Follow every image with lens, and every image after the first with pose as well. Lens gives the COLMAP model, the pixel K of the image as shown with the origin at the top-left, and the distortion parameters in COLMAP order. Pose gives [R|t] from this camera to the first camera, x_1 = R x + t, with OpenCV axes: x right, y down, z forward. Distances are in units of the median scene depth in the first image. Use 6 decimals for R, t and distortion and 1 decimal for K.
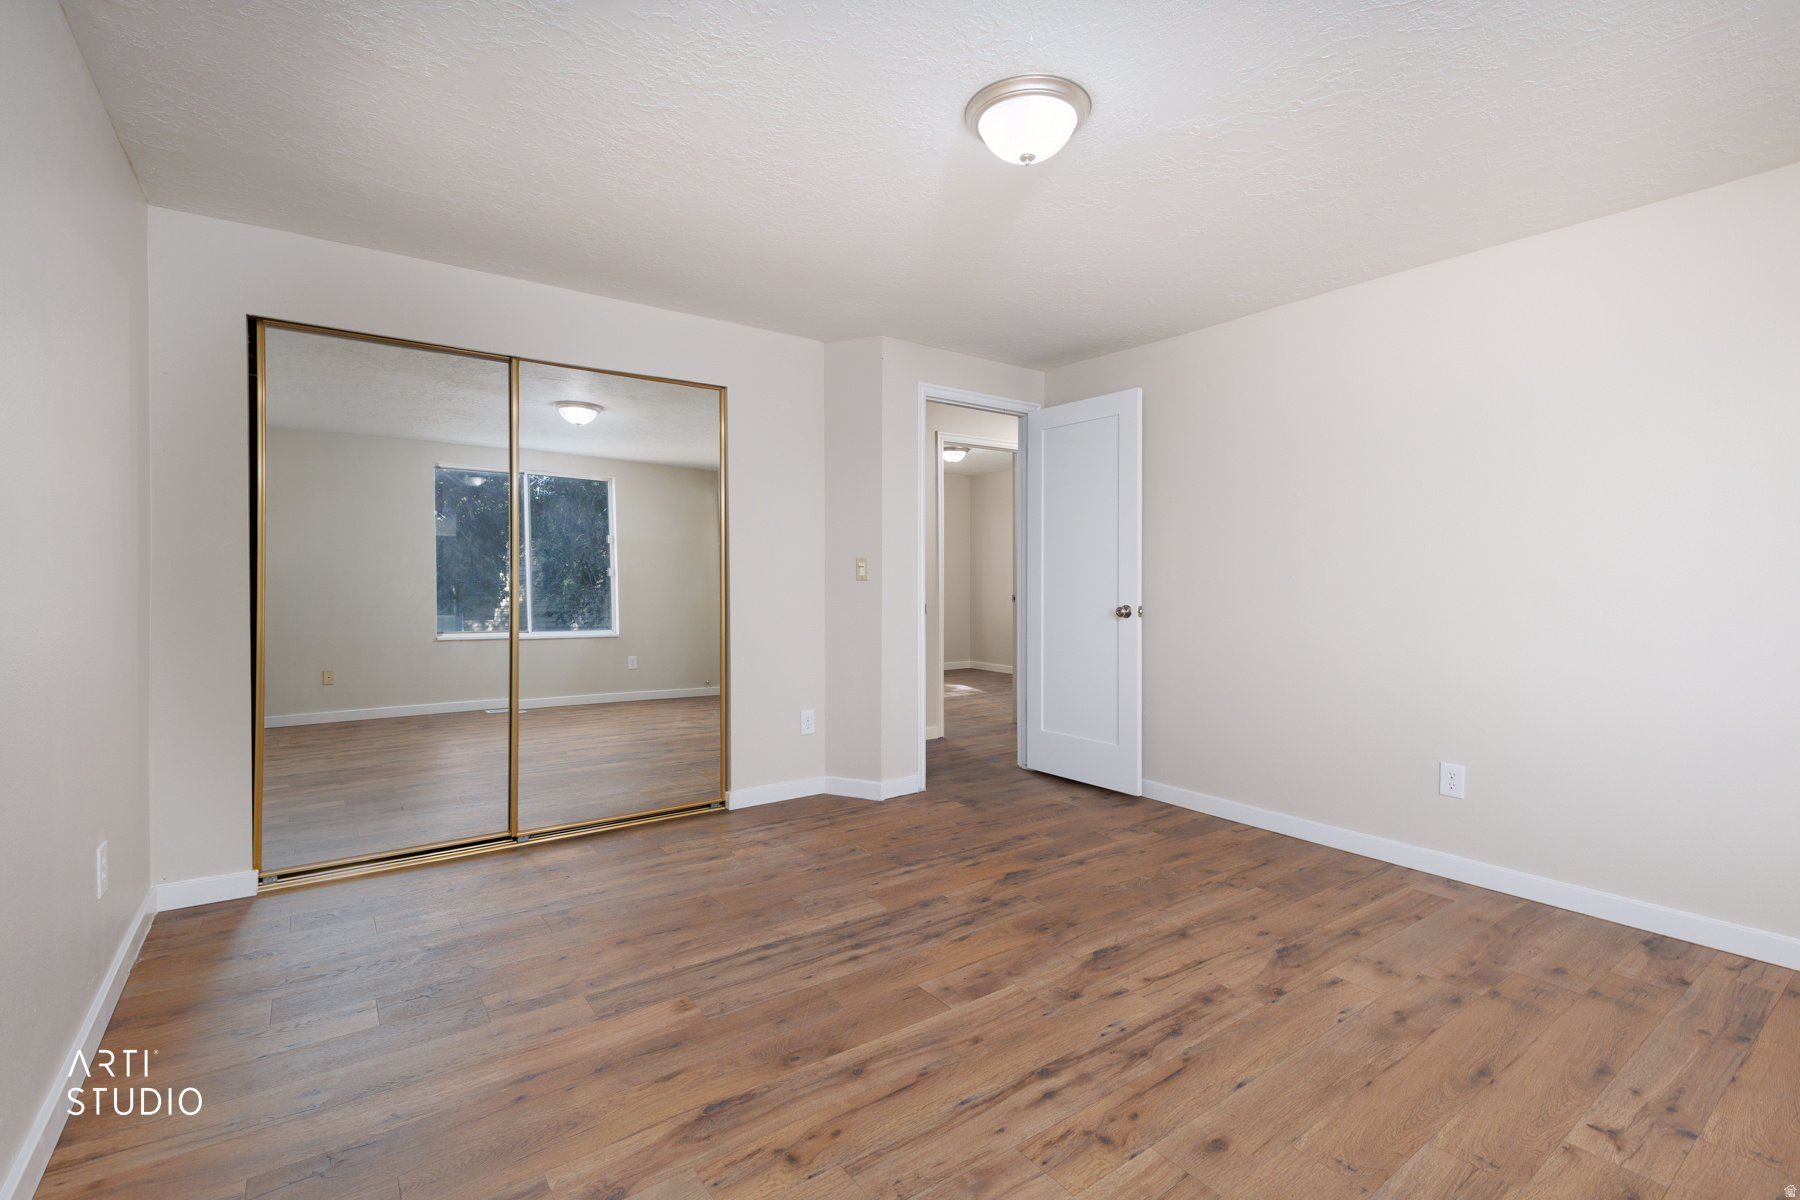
lens RADIAL K [[813.8, 0, 898.1], [0, 813.8, 594.9], [0, 0, 1]] dist [-0.002221, 0.000415]
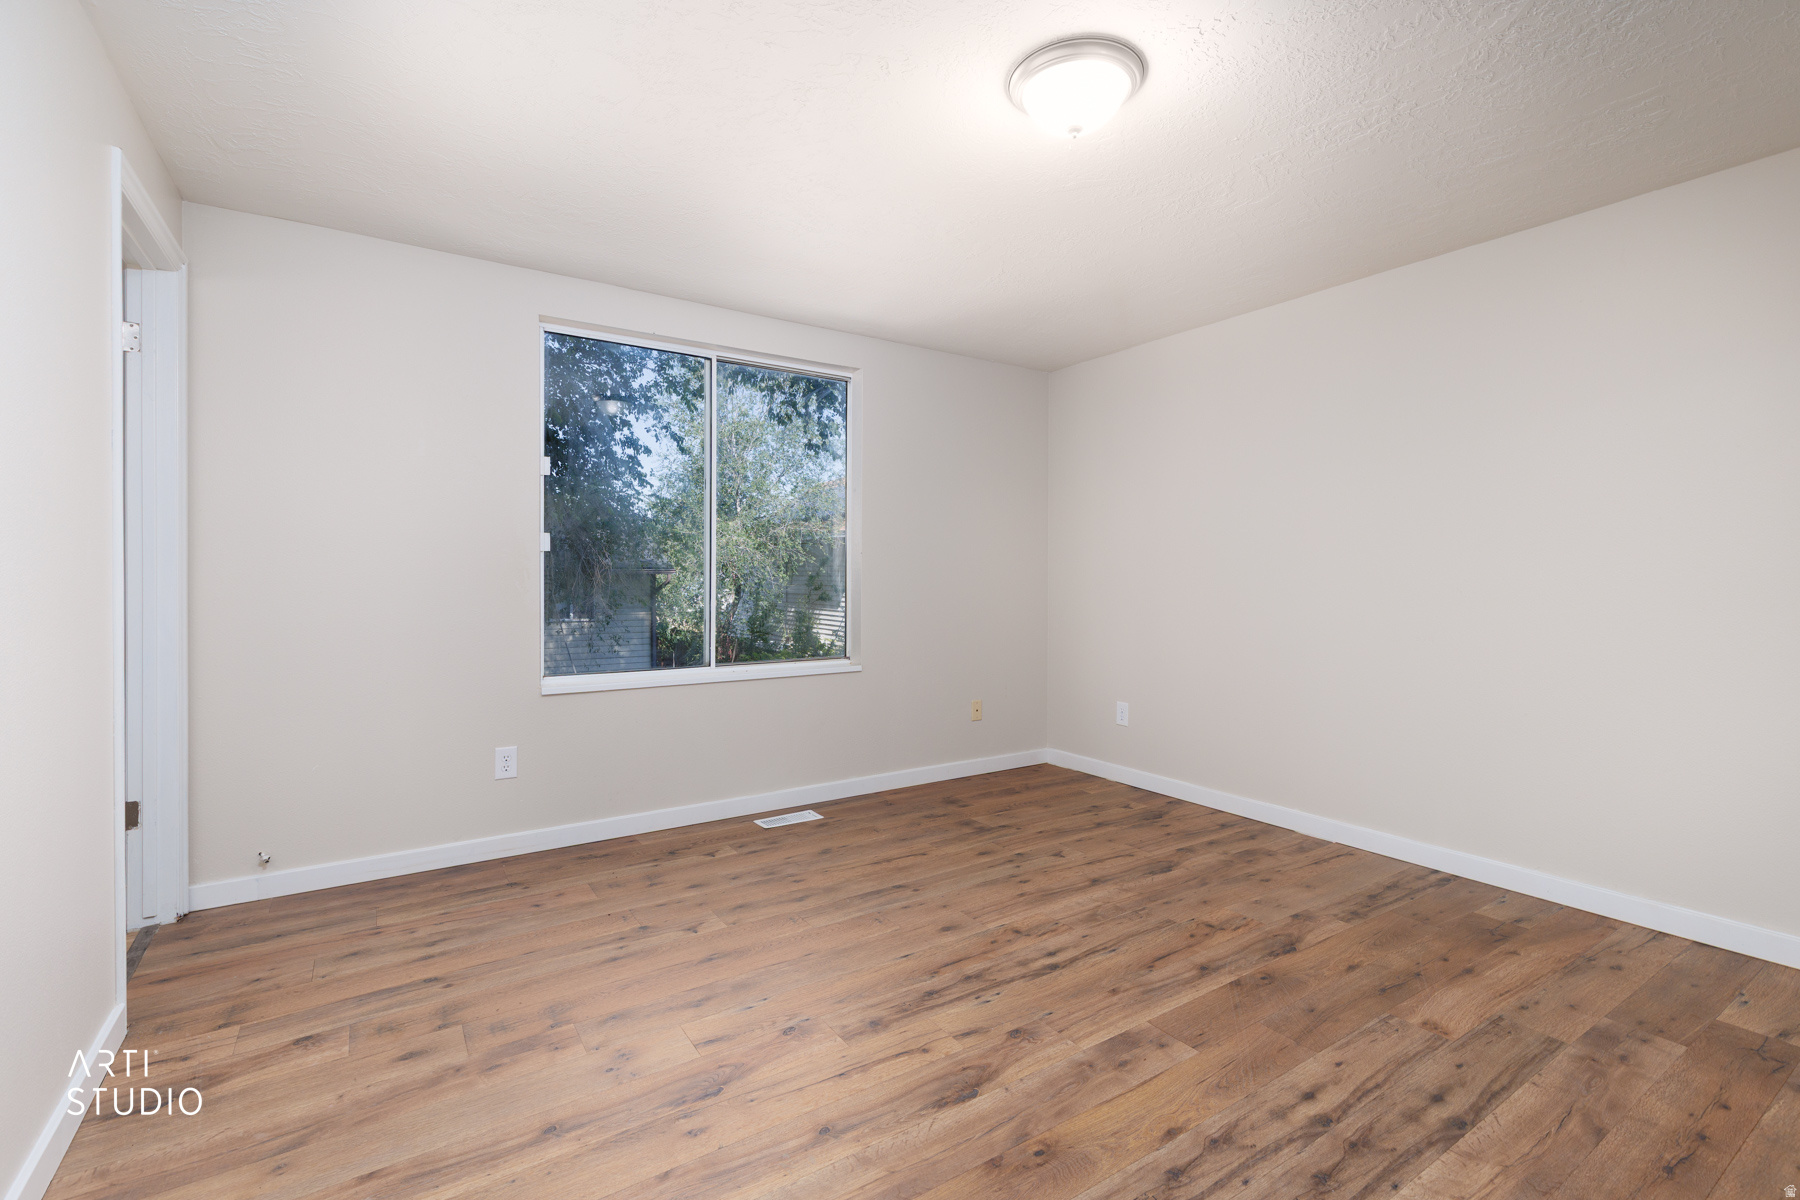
lens RADIAL K [[813.8, 0, 901.7], [0, 813.8, 590.7], [0, 0, 1]] dist [-0.002221, 0.000415]
pose [[-0.999288, -0.001851, 0.037687, 0.316023], [-0.000420, 0.999280, 0.037942, -0.035999], [-0.037730, 0.037899, -0.998569, 1.923084]]
